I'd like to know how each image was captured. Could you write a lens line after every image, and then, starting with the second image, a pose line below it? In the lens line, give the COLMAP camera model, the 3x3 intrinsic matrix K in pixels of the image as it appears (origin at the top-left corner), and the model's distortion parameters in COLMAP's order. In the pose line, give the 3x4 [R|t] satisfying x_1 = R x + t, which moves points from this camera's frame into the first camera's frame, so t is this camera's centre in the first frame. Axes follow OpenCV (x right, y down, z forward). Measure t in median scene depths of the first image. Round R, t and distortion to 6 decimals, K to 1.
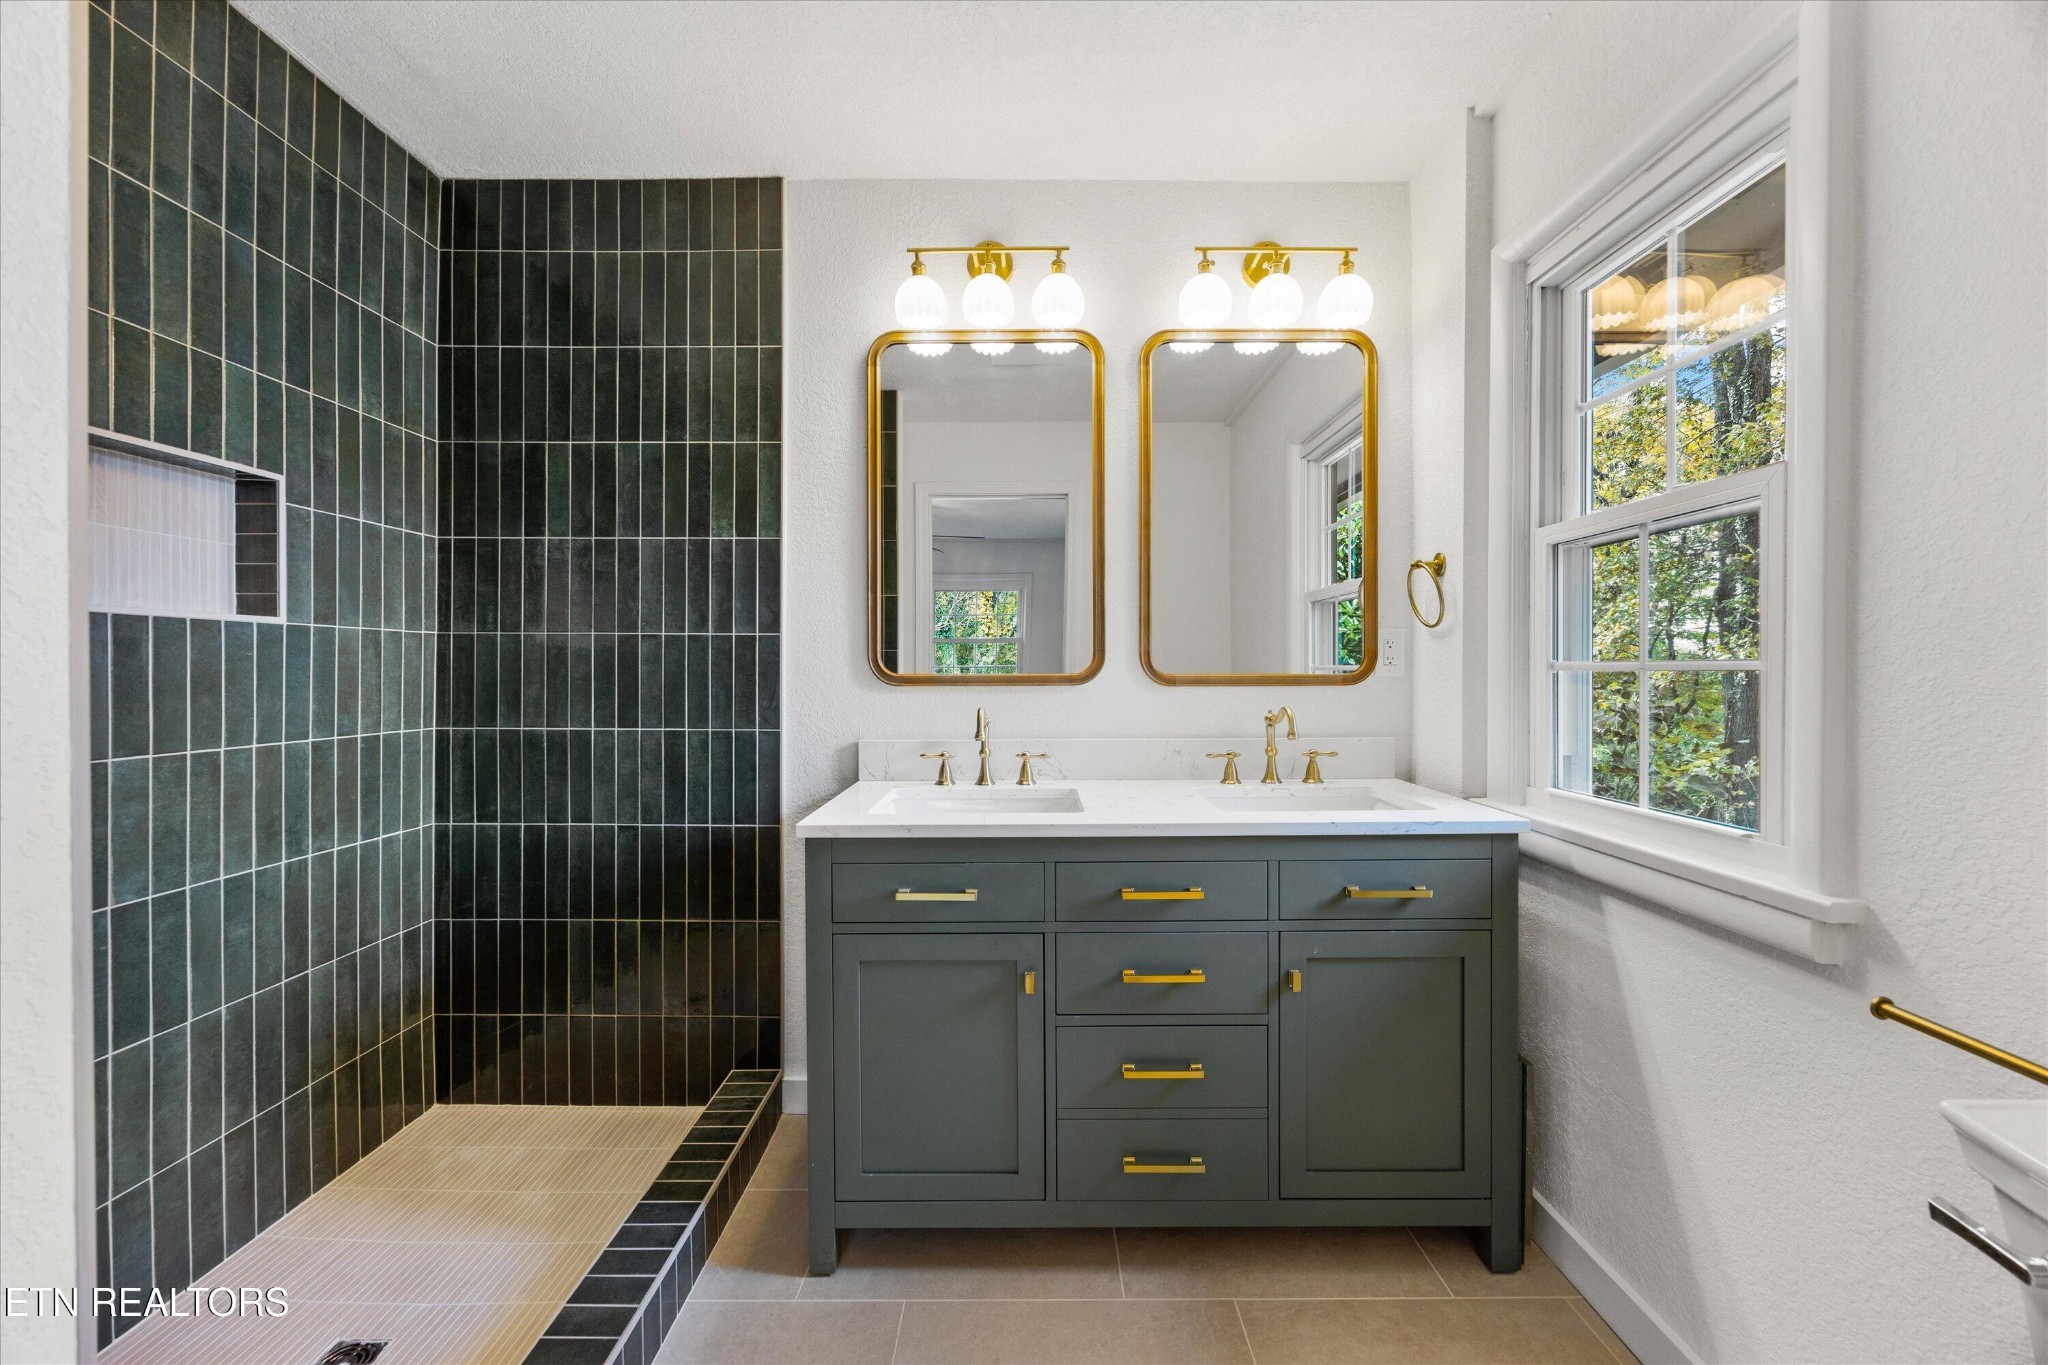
lens RADIAL K [[779.7, 0, 1026.5], [0, 779.7, 678.5], [0, 0, 1]] dist [-0.002480, -0.000143]
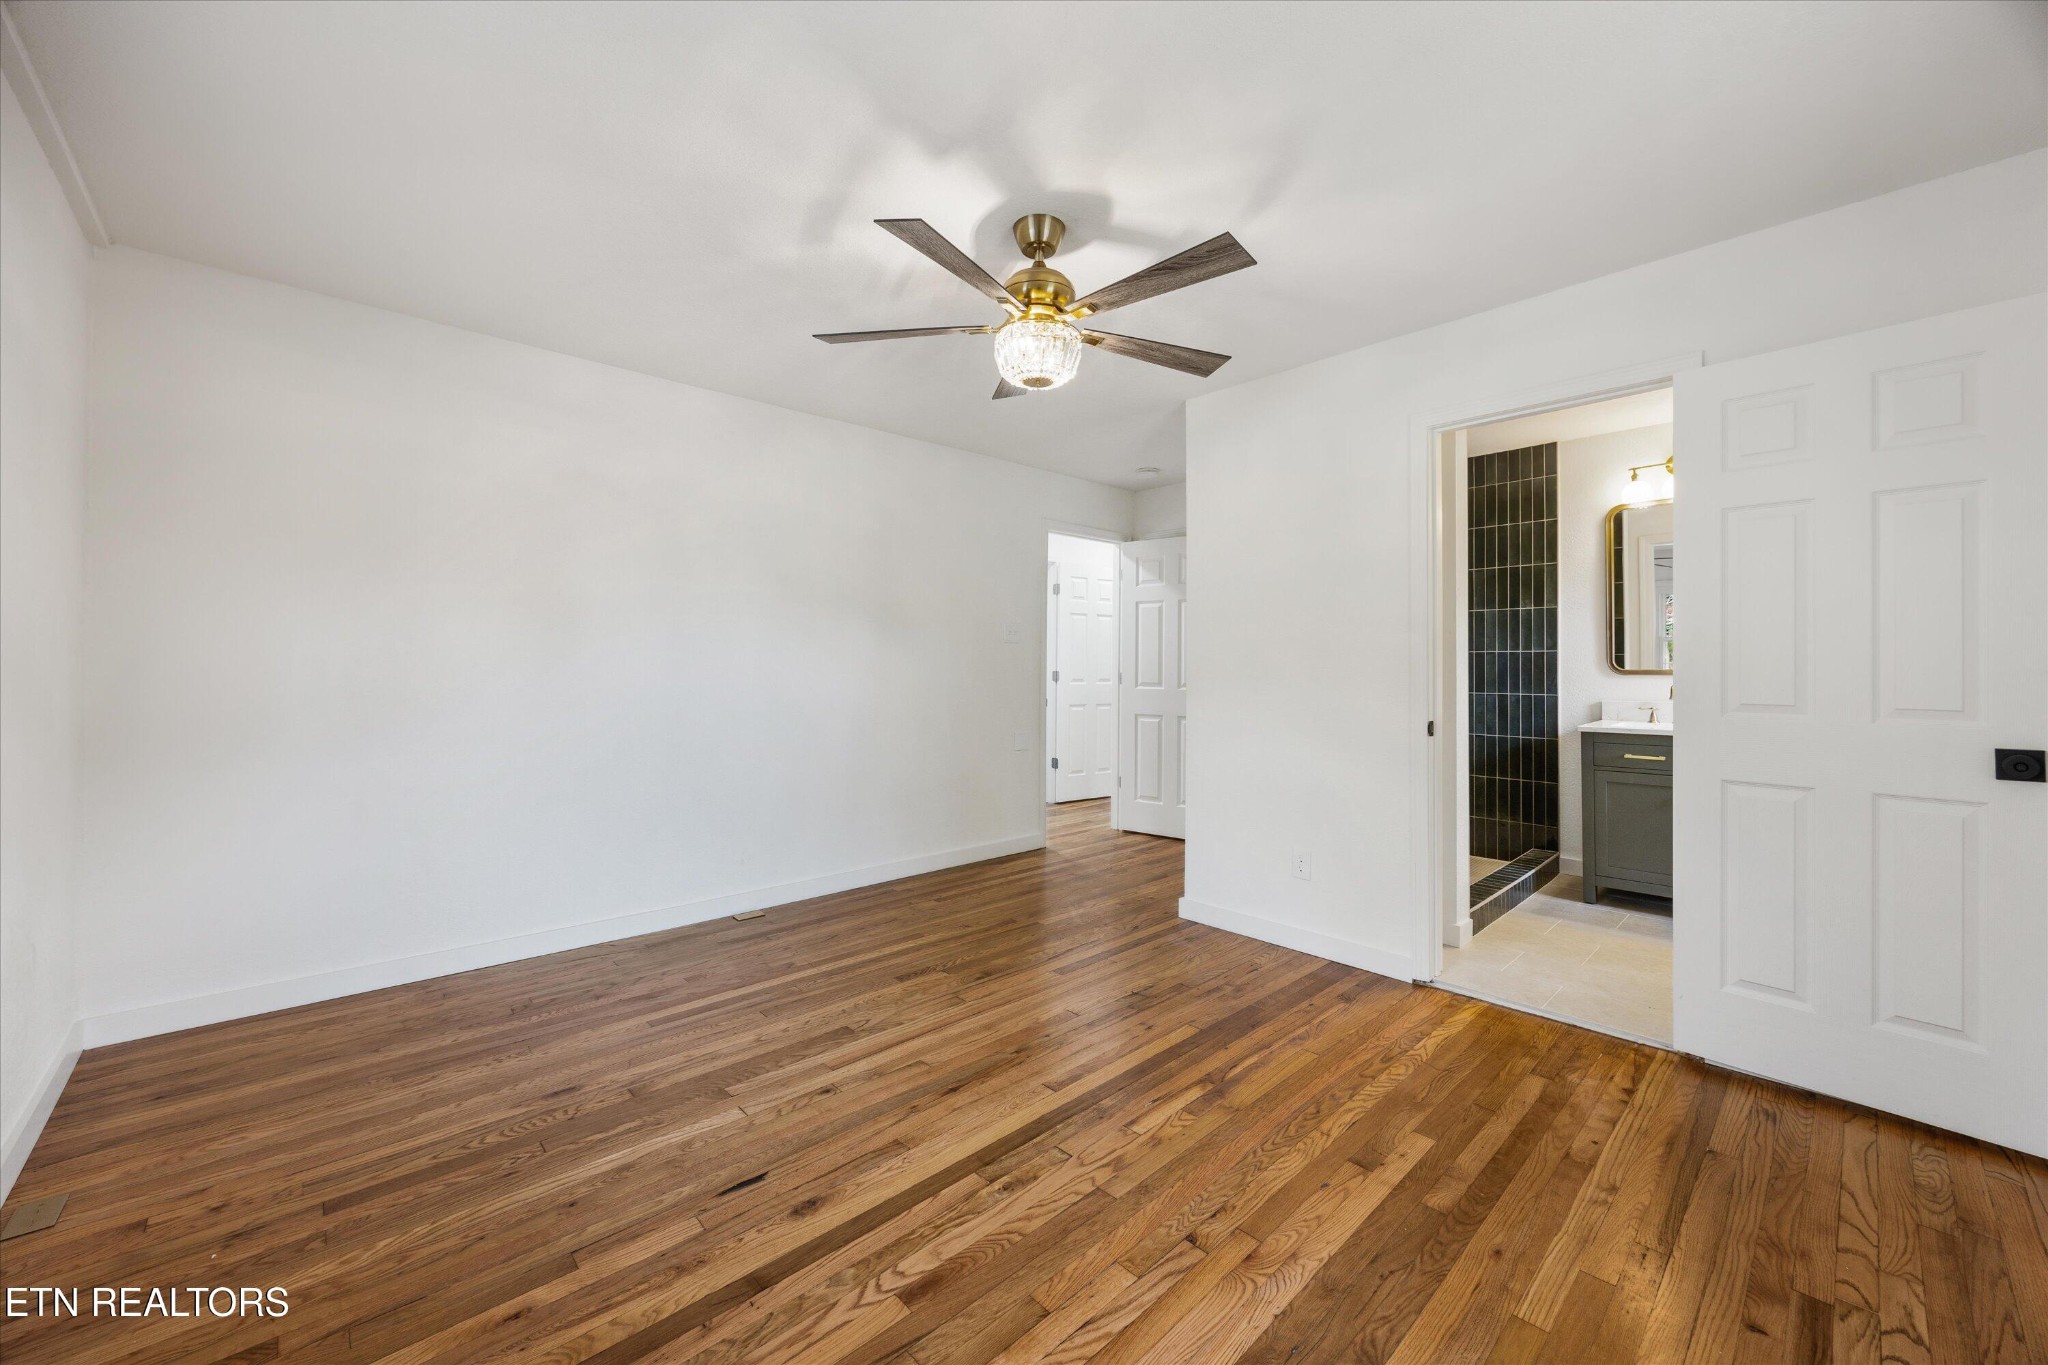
lens RADIAL K [[779.7, 0, 1026.5], [0, 779.7, 678.5], [0, 0, 1]] dist [-0.002480, -0.000143]
pose [[0.682035, -0.002612, -0.731315, 0.263370], [0.012909, 0.999881, 0.008468, -0.016771], [0.731205, -0.015216, 0.681988, -1.570019]]
